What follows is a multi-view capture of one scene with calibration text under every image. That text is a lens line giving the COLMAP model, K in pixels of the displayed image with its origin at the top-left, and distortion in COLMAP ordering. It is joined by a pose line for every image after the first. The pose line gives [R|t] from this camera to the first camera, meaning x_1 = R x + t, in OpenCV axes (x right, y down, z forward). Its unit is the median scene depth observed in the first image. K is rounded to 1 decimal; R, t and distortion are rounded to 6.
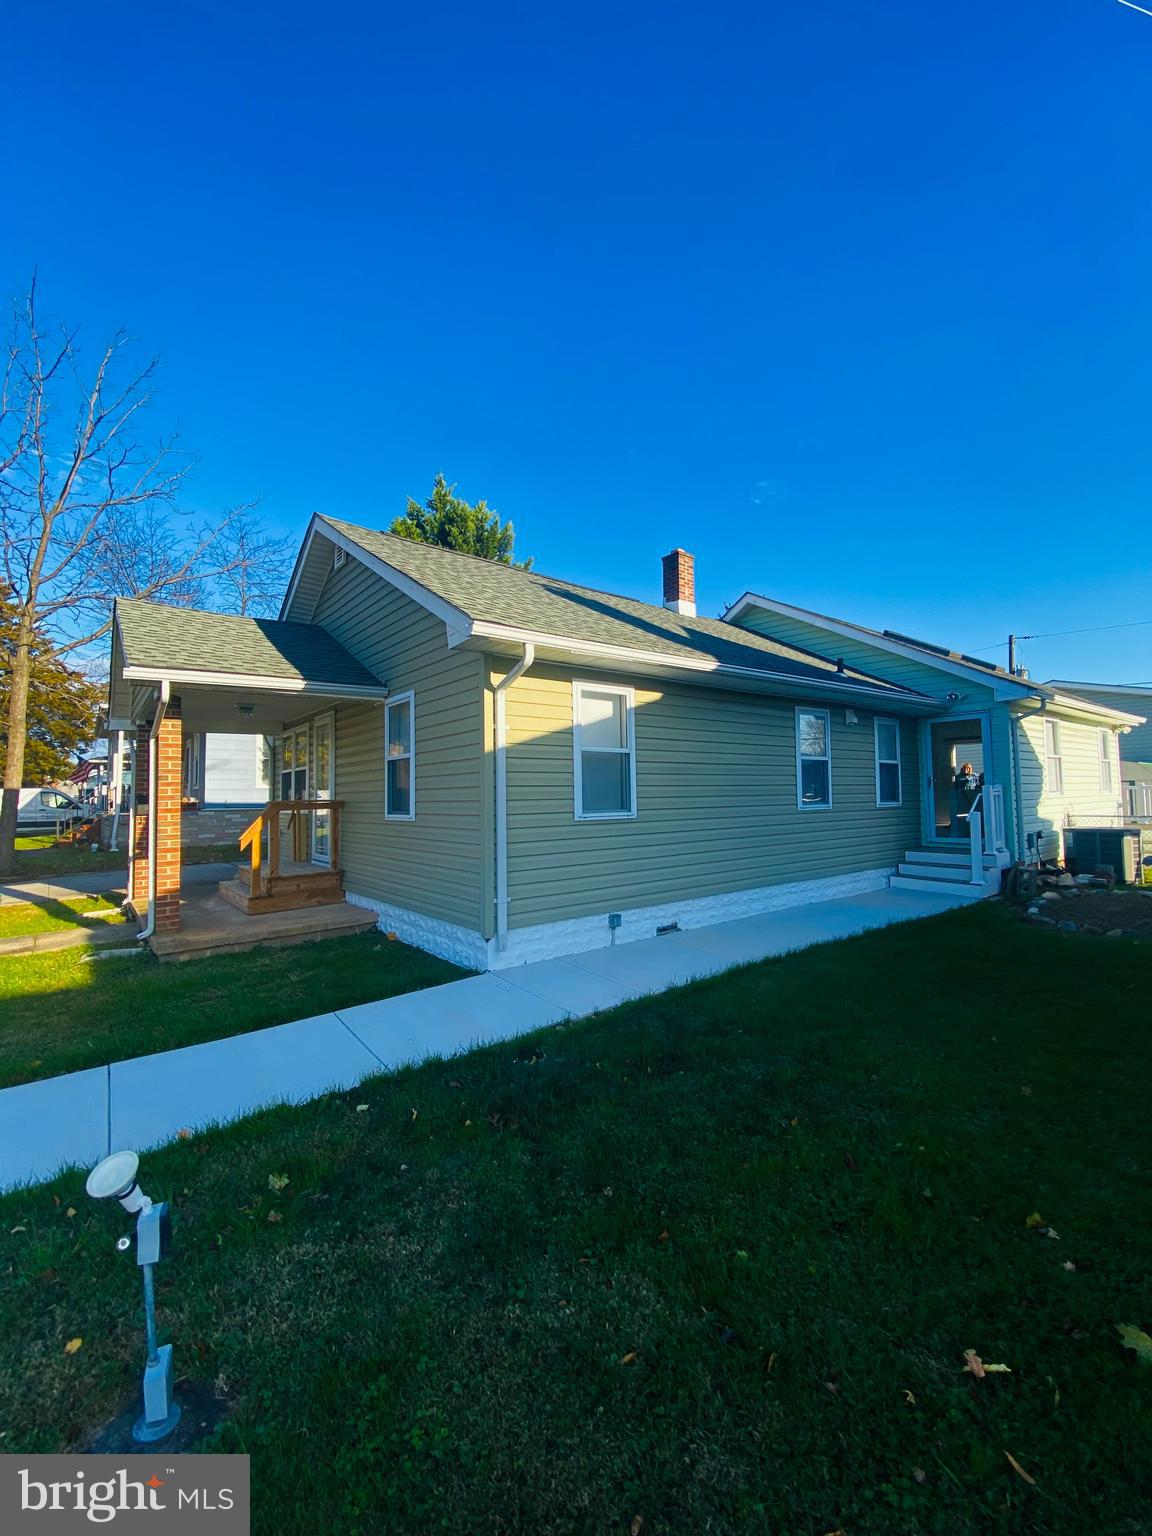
lens RADIAL K [[623.3, 0, 573.4], [0, 623.3, 757.0], [0, 0, 1]] dist [0.022894, -0.022414]
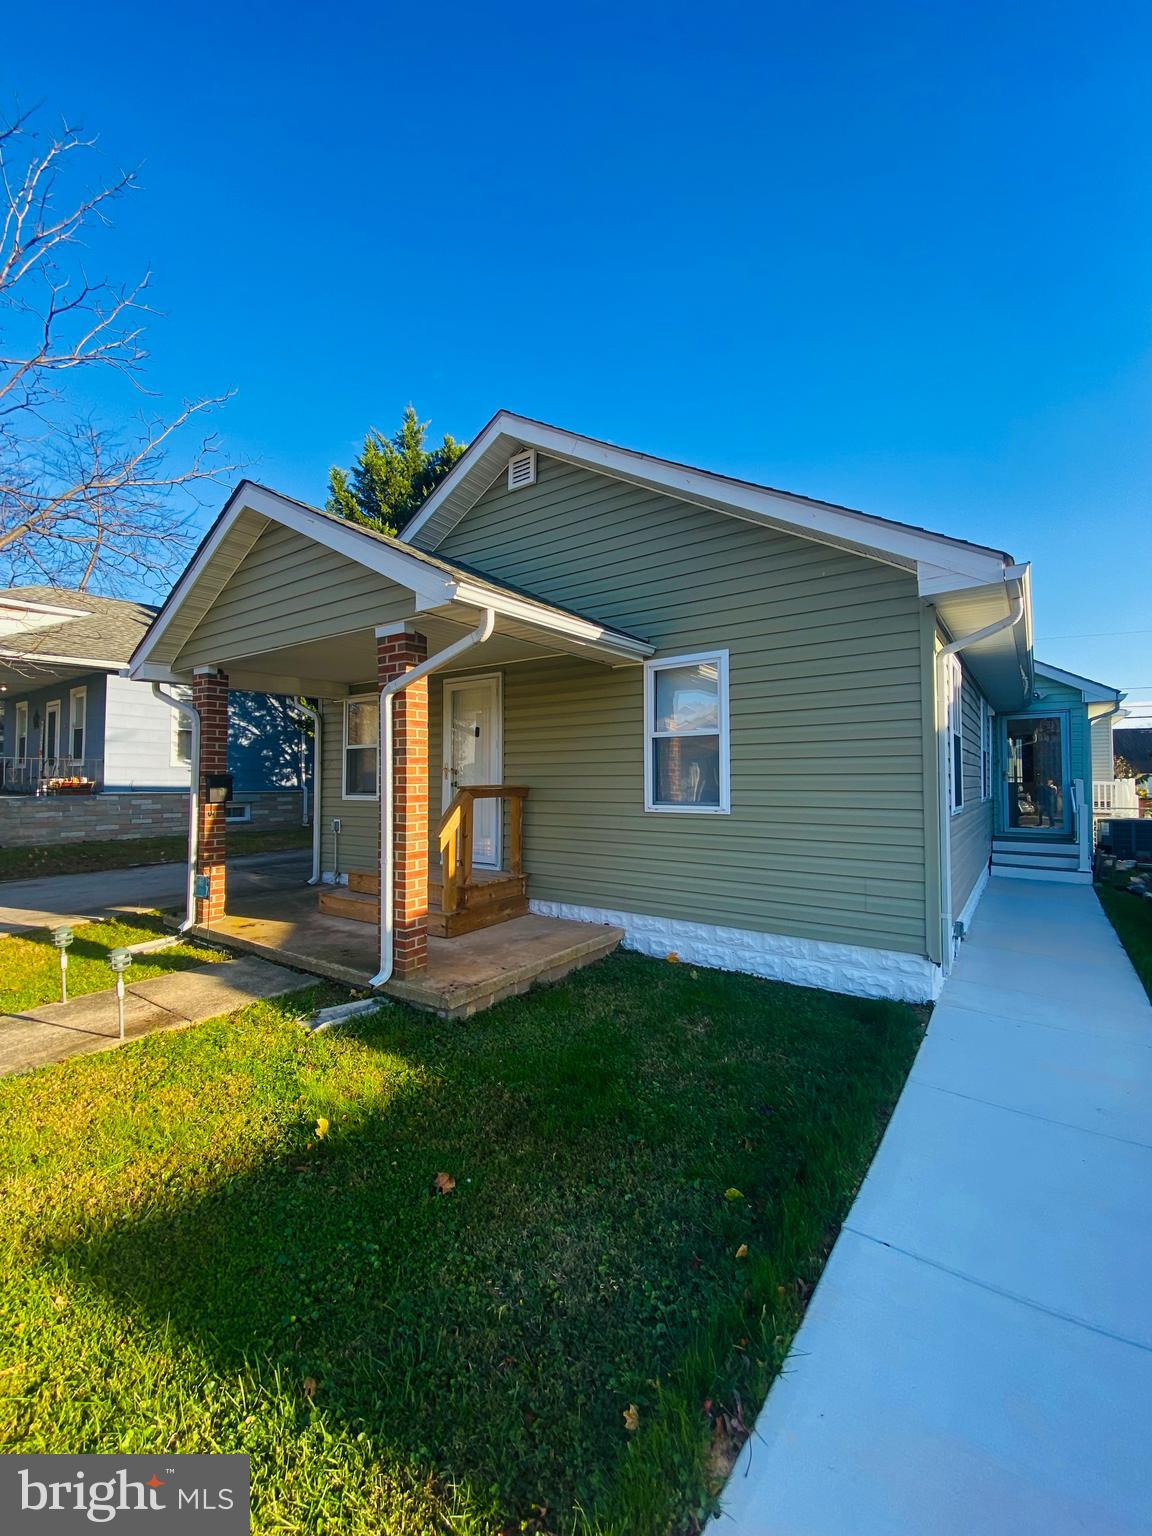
lens RADIAL K [[621.7, 0, 572.7], [0, 621.7, 765.0], [0, 0, 1]] dist [0.022594, -0.022429]
pose [[0.962579, 0.022553, 0.270062, -0.485955], [-0.031678, 0.999063, 0.029476, 0.016514], [-0.269144, -0.036928, 0.962392, 0.213349]]
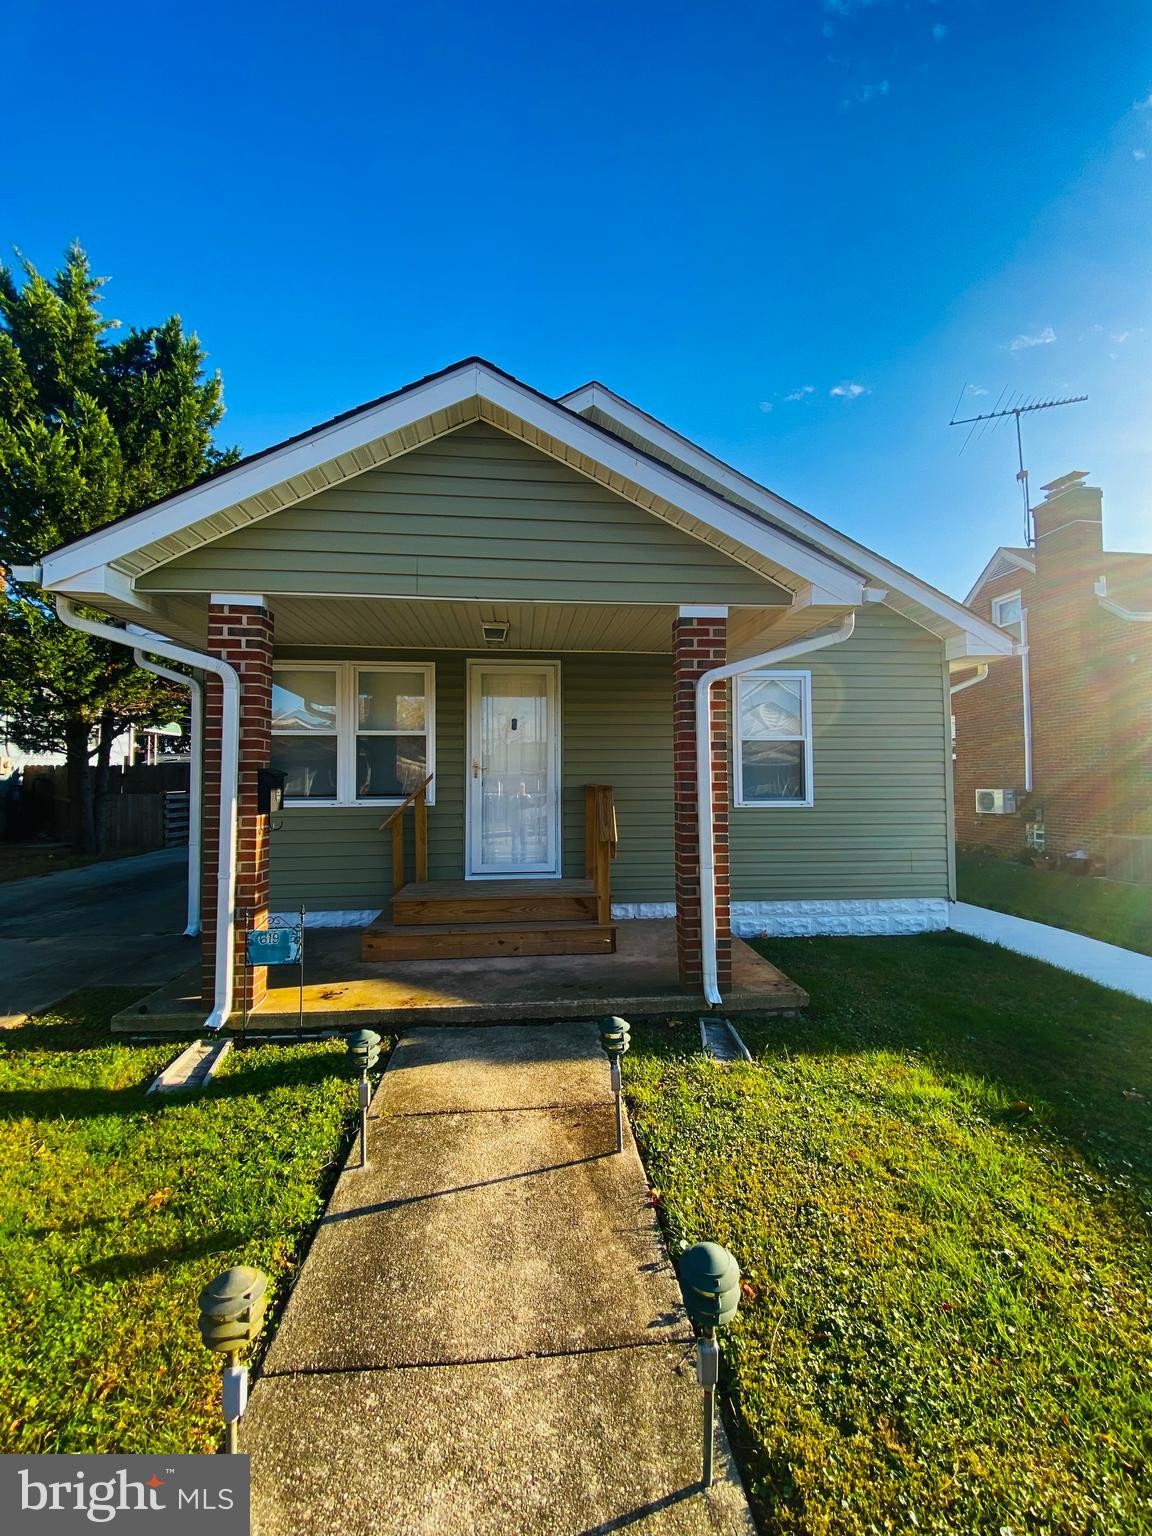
lens RADIAL K [[621.7, 0, 572.7], [0, 621.7, 765.0], [0, 0, 1]] dist [0.022594, -0.022429]
pose [[0.551816, 0.039901, 0.833011, -0.930355], [-0.058228, 0.998261, -0.009244, 0.049655], [-0.831931, -0.043403, 0.553180, 0.568375]]
